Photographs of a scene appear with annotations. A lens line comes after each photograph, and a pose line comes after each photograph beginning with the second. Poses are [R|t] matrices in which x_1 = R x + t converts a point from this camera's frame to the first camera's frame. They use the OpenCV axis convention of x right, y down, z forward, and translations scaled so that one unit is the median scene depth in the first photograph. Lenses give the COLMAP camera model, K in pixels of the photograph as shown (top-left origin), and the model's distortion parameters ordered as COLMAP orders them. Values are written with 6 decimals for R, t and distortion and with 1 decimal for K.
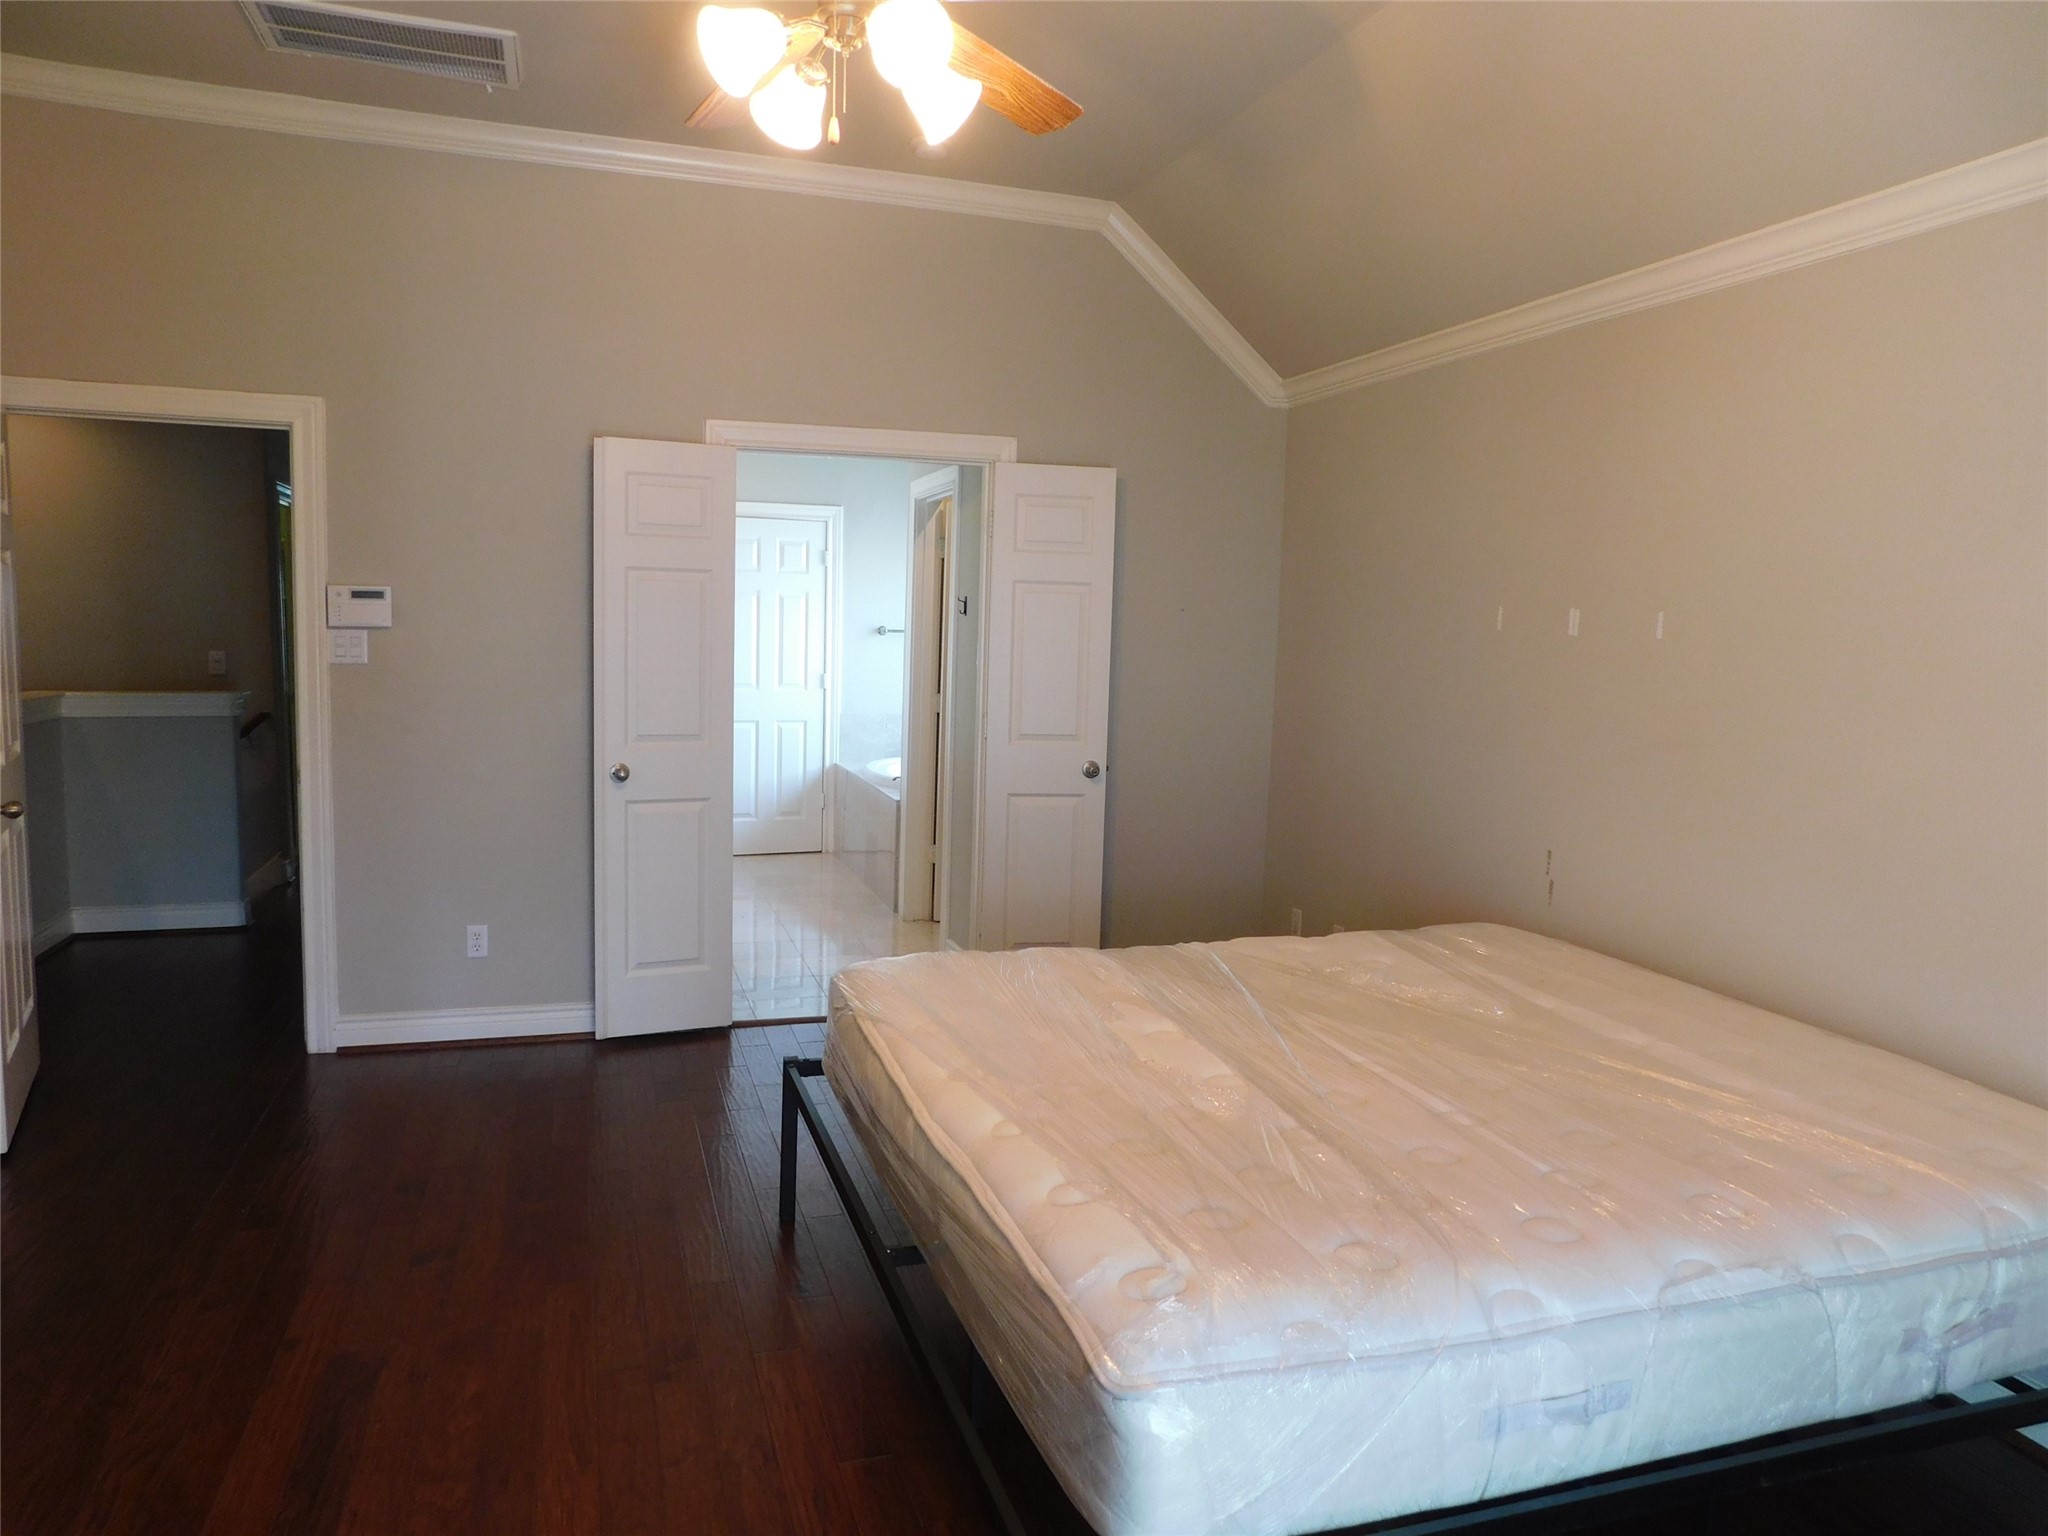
lens RADIAL K [[1364.8, 0, 1028.6], [0, 1364.8, 770.0], [0, 0, 1]] dist [-0.061100, 0.049545]
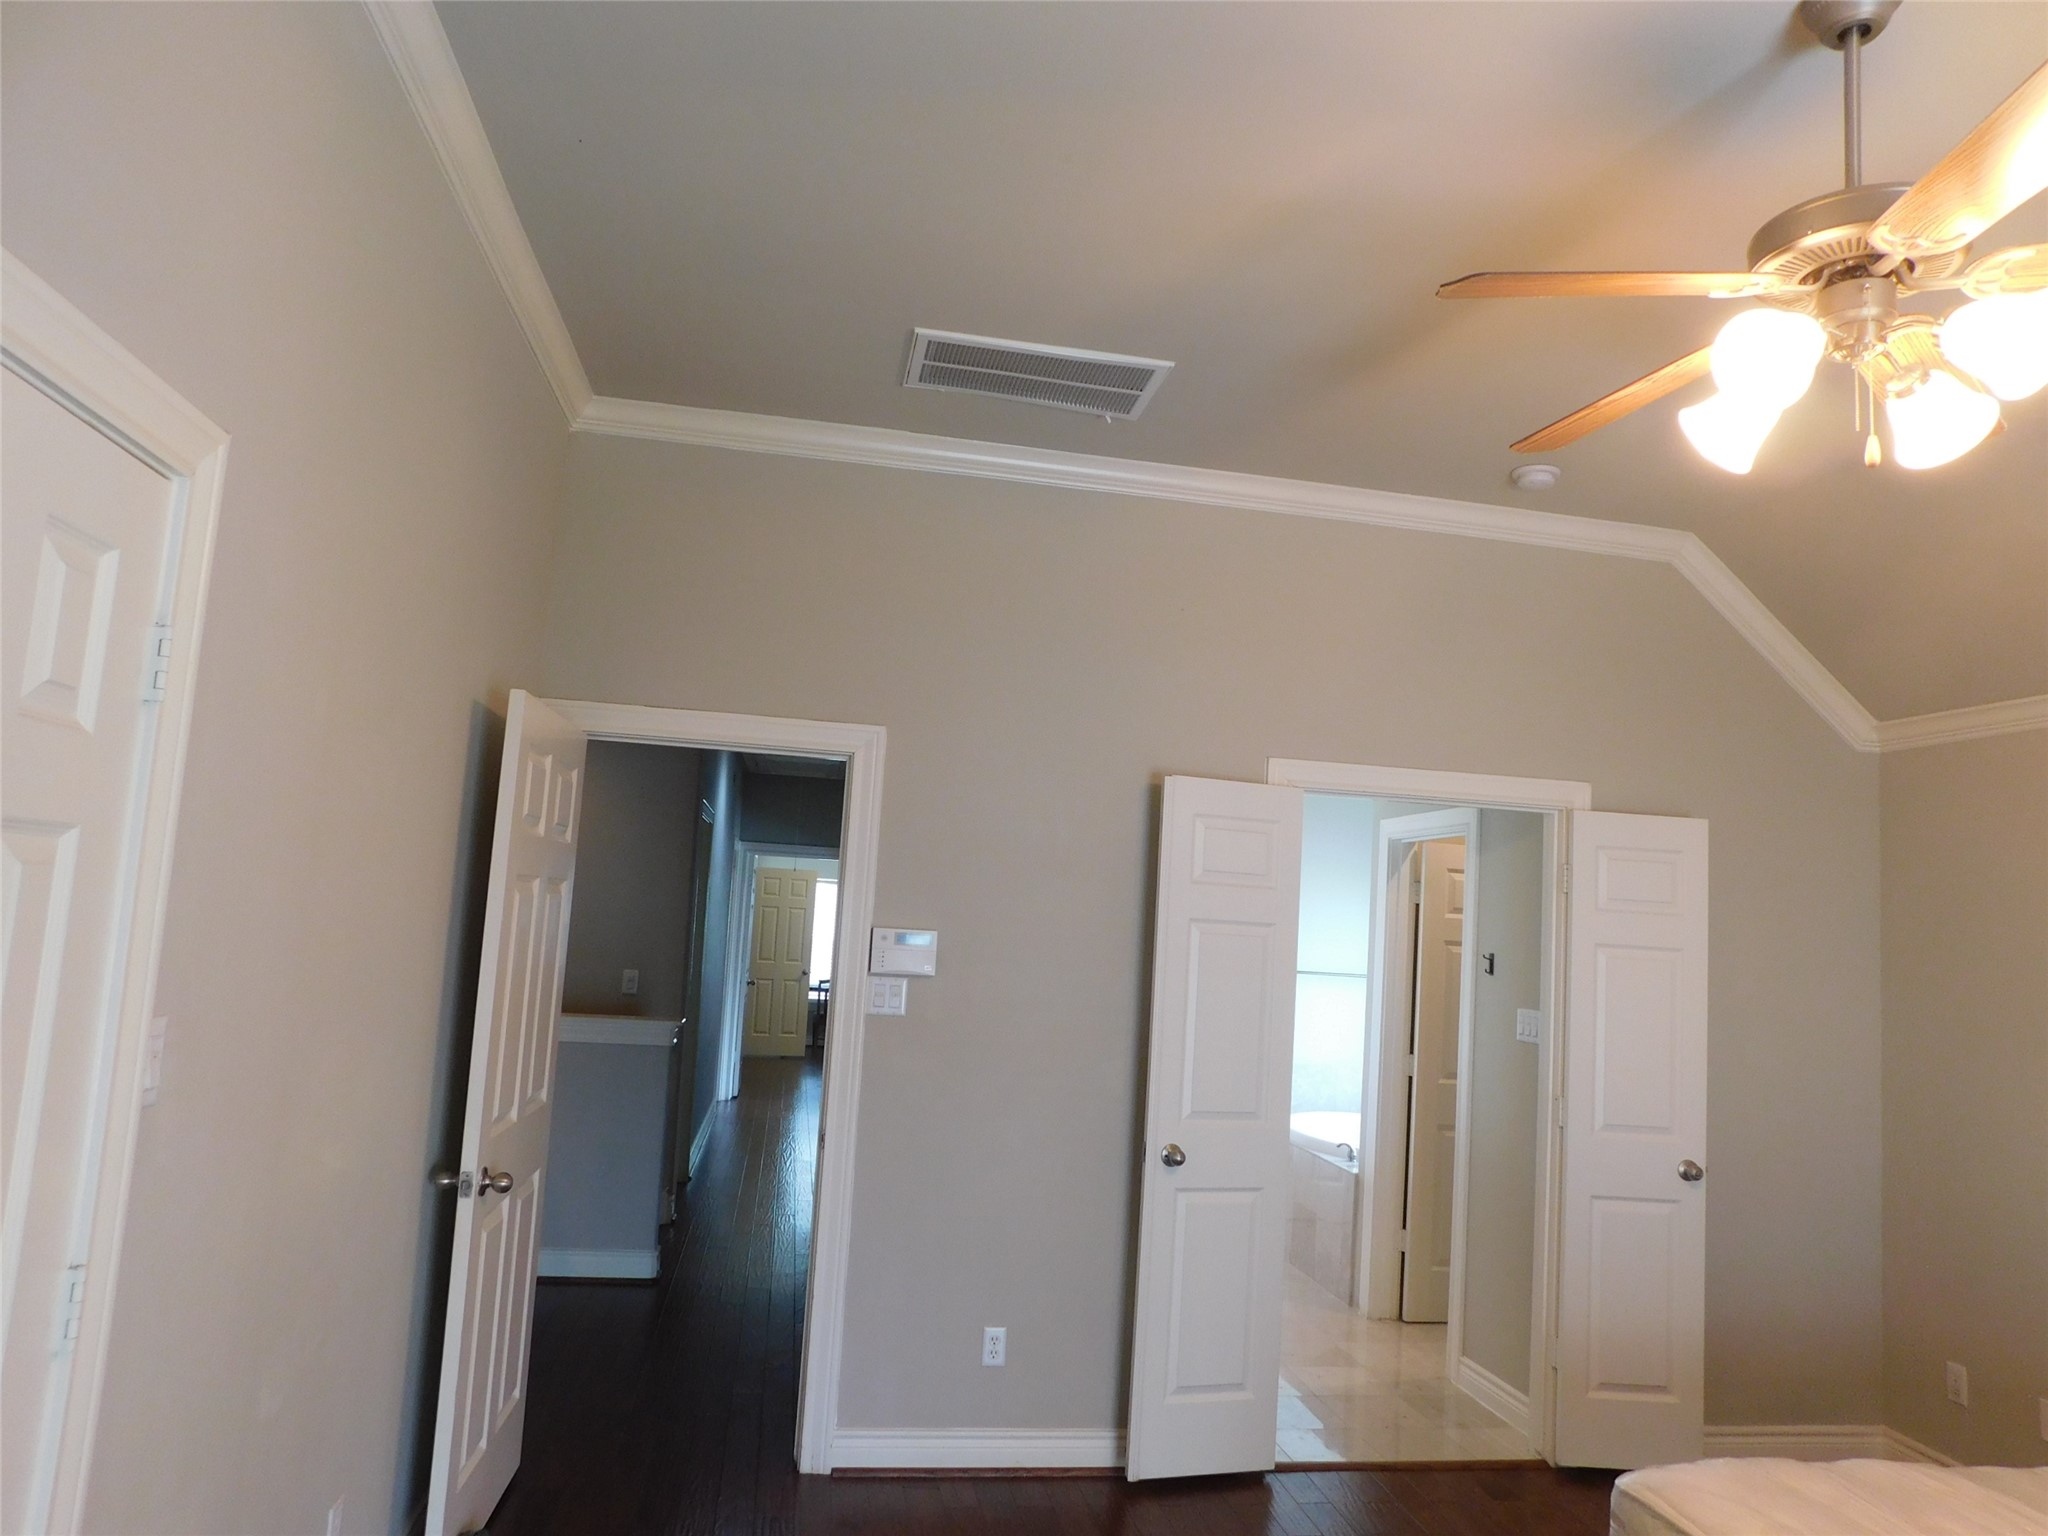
lens RADIAL K [[1364.8, 0, 1019.3], [0, 1364.8, 772.7], [0, 0, 1]] dist [-0.061100, 0.049545]
pose [[0.987955, 0.018862, -0.153585, -0.257946], [-0.052656, 0.974289, -0.219060, -0.038914], [0.145505, 0.224509, 0.963548, 0.094054]]
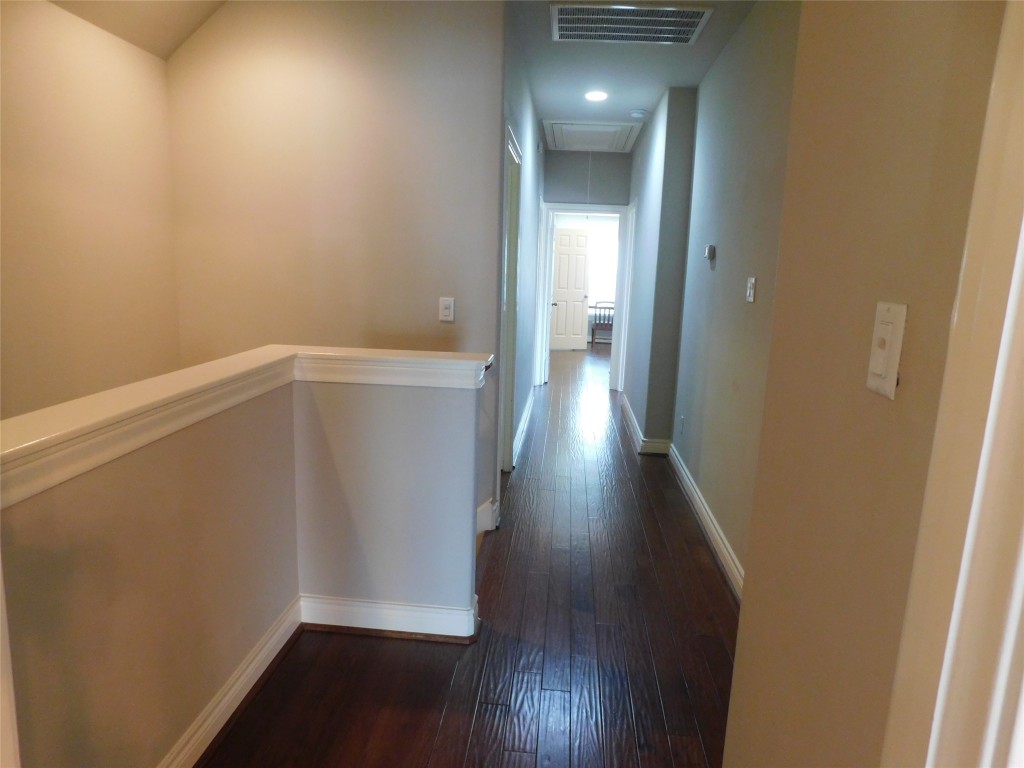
lens RADIAL K [[682.4, 0, 513.8], [0, 682.4, 384.8], [0, 0, 1]] dist [-0.061100, 0.049545]
pose [[0.923427, 0.077846, -0.375795, -0.522486], [-0.056624, 0.996131, 0.067210, -0.086940], [0.379573, -0.040784, 0.924263, 0.789813]]
